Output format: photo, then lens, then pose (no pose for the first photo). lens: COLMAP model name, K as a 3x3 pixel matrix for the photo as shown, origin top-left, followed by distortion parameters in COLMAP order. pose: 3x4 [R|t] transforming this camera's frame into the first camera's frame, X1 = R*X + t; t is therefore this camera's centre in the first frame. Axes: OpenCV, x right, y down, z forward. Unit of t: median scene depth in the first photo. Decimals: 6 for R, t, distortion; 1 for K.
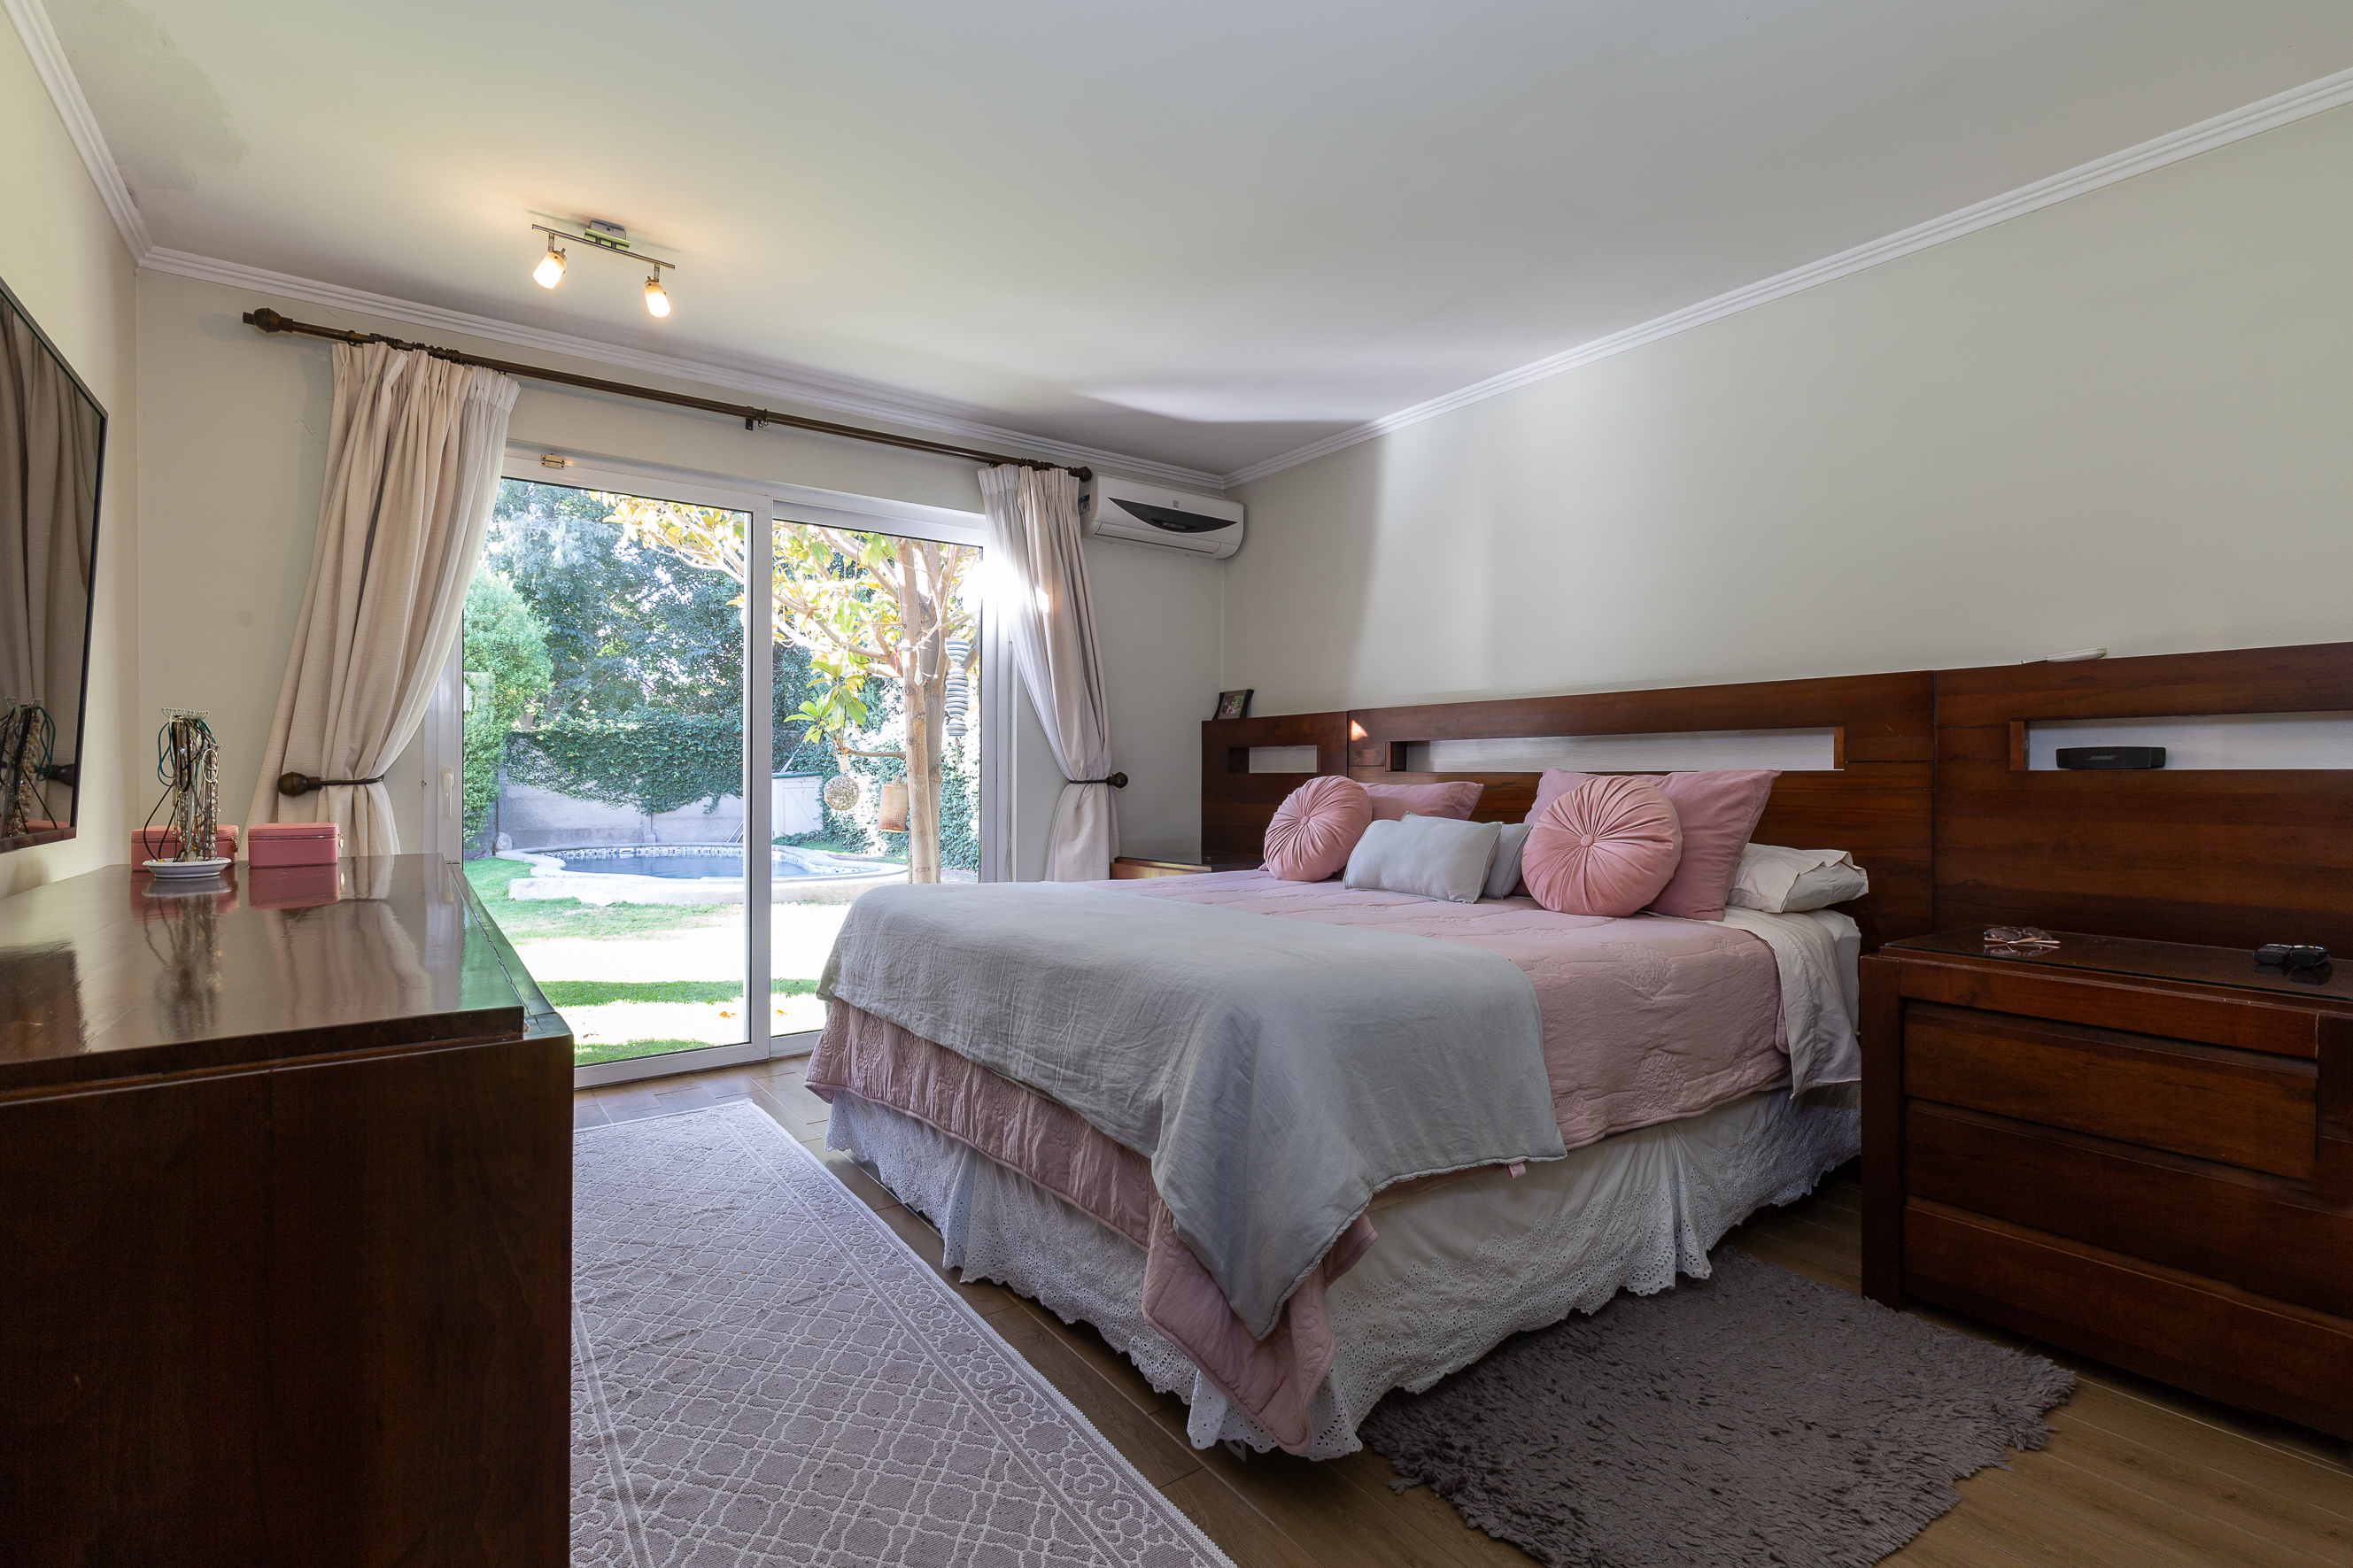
lens RADIAL K [[1066.4, 0, 1194.1], [0, 1066.4, 783.2], [0, 0, 1]] dist [0.002661, -0.000107]
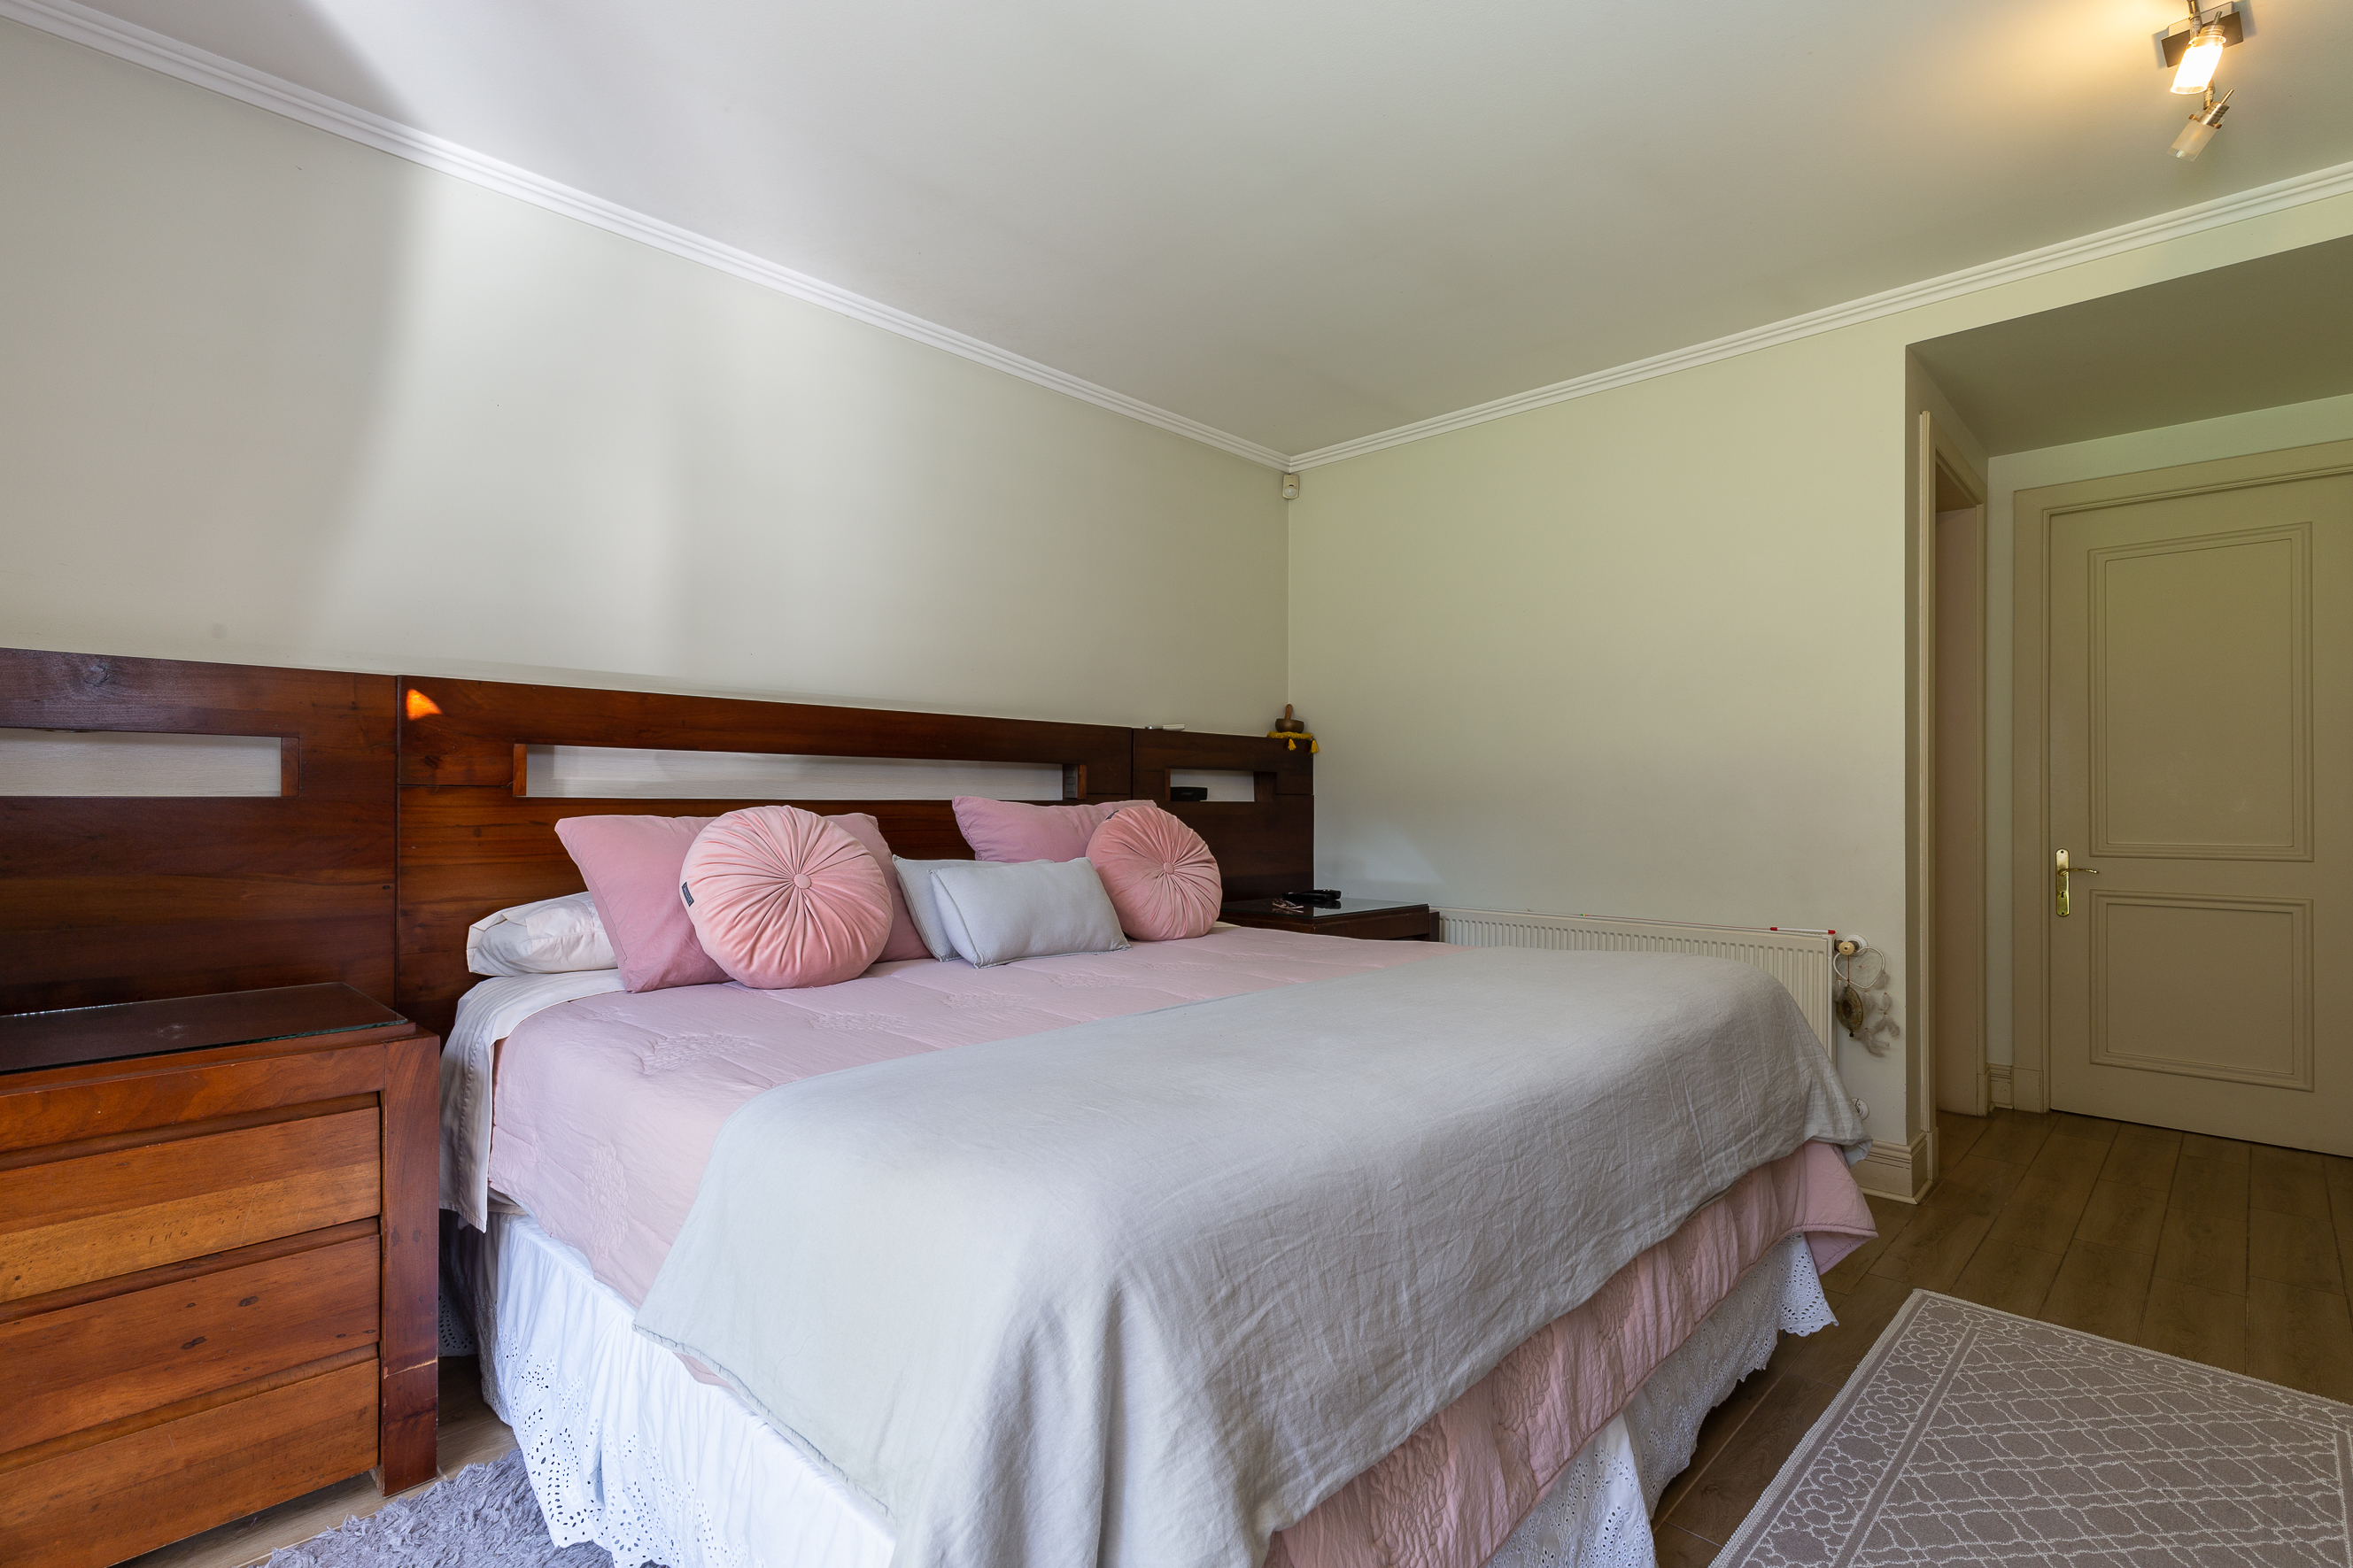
lens RADIAL K [[1078.6, 0, 1170.6], [0, 1078.6, 815.7], [0, 0, 1]] dist [-0.001777, -0.000161]
pose [[-0.147521, -0.016158, 0.988927, -0.627906], [-0.001066, 0.999869, 0.016177, -0.013863], [-0.989058, 0.001332, -0.147518, 1.068697]]
